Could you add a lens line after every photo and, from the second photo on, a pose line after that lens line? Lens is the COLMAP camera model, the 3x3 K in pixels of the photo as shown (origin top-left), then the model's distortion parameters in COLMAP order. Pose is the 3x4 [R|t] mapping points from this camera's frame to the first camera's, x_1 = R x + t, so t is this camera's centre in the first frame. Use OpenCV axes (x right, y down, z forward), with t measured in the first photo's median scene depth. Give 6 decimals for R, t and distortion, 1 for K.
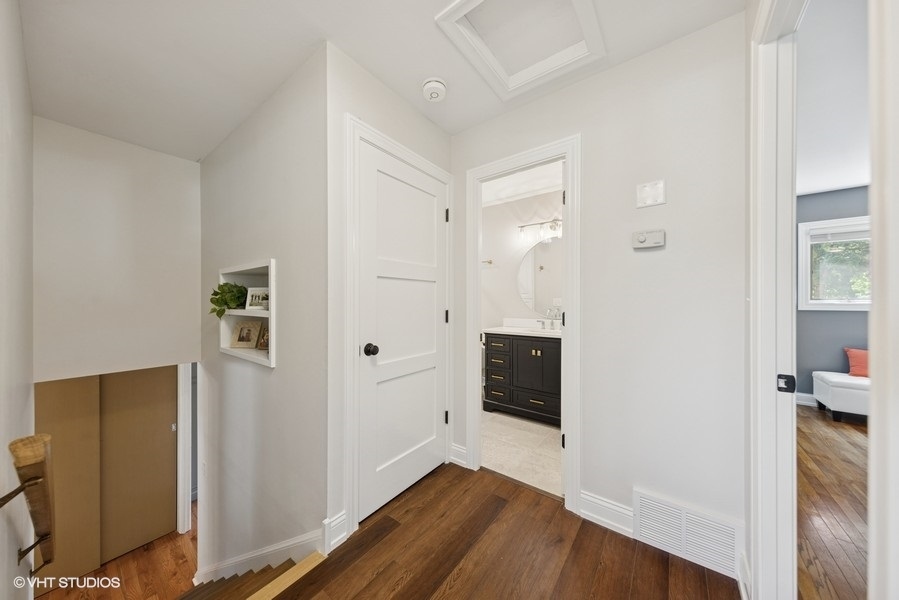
lens RADIAL K [[292.9, 0, 449.5], [0, 292.9, 300.0], [0, 0, 1]] dist [-0.000086, -0.000031]
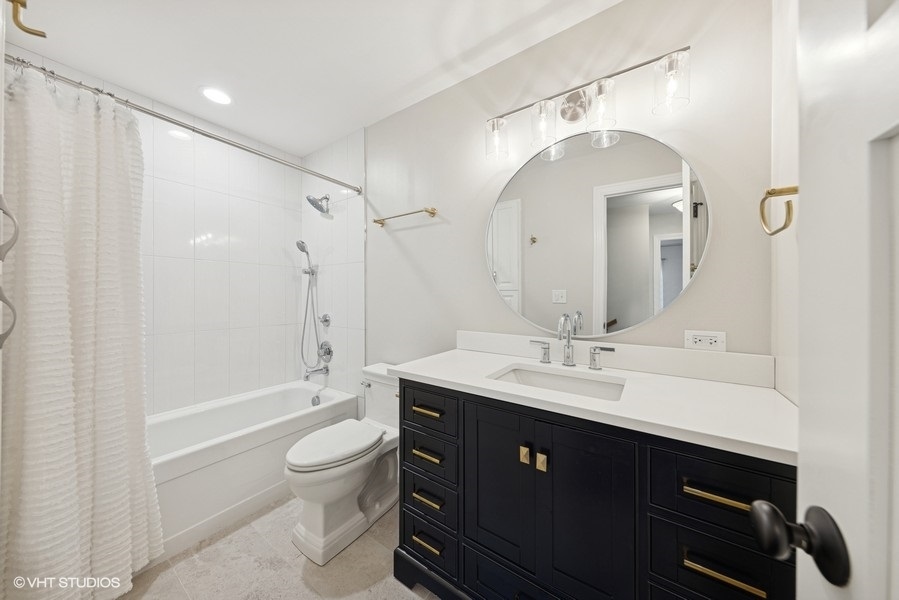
lens RADIAL K [[313.8, 0, 449.5], [0, 313.8, 300.0], [0, 0, 1]] dist [0.000095, -0.000005]
pose [[0.998096, -0.003430, 0.061588, 0.199824], [0.002449, 0.999869, 0.015999, 0.007079], [-0.061635, -0.015817, 0.997973, 0.716980]]
